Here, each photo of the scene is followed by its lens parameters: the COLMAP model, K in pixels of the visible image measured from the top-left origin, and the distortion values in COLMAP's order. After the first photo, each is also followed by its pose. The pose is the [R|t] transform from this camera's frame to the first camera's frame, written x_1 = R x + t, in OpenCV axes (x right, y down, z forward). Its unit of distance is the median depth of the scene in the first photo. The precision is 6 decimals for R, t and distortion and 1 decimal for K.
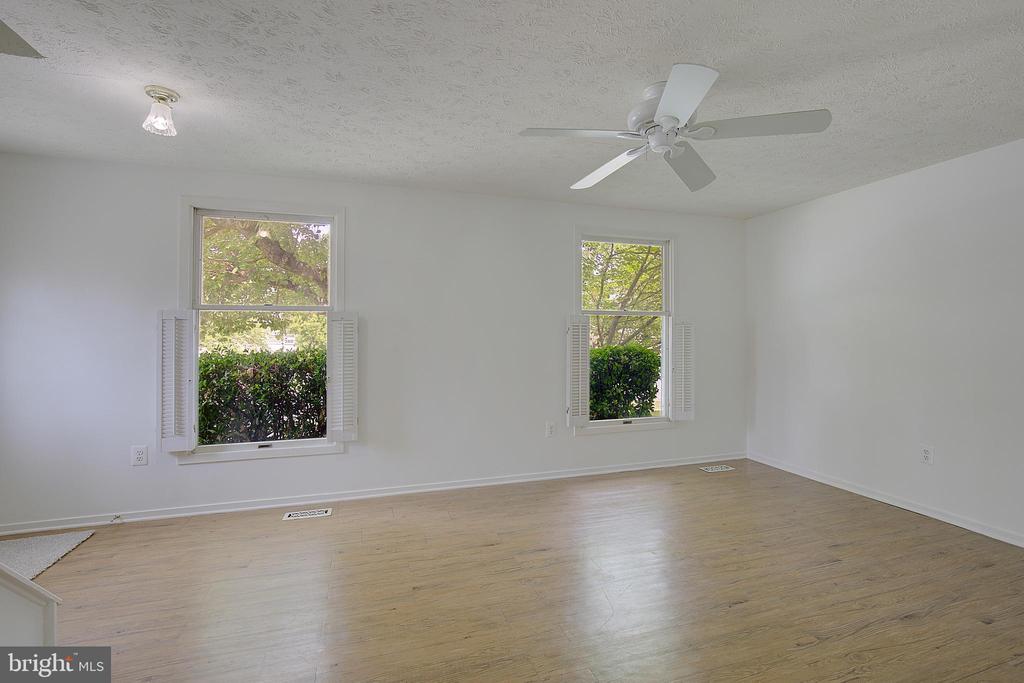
lens RADIAL K [[475.0, 0, 520.0], [0, 475.0, 335.0], [0, 0, 1]] dist [-0.021082, 0.003894]
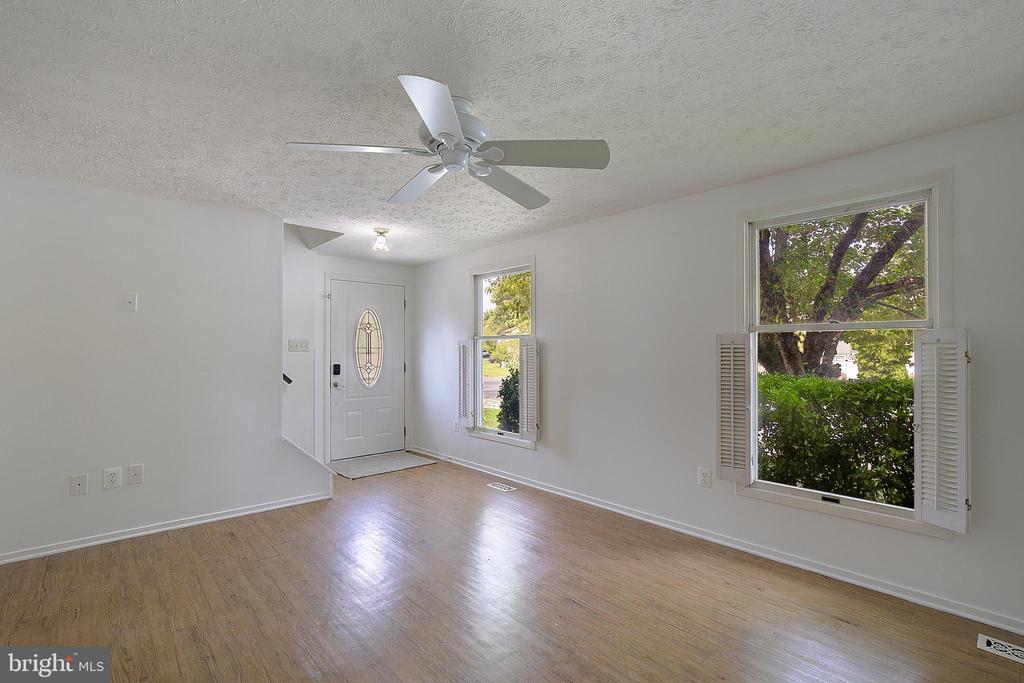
lens RADIAL K [[475.0, 0, 518.7], [0, 475.0, 343.1], [0, 0, 1]] dist [-0.021082, 0.003894]
pose [[0.420397, -0.007495, -0.907309, 0.744611], [-0.005599, 0.999925, -0.010855, -0.019786], [0.907323, 0.009643, 0.420324, 0.422681]]
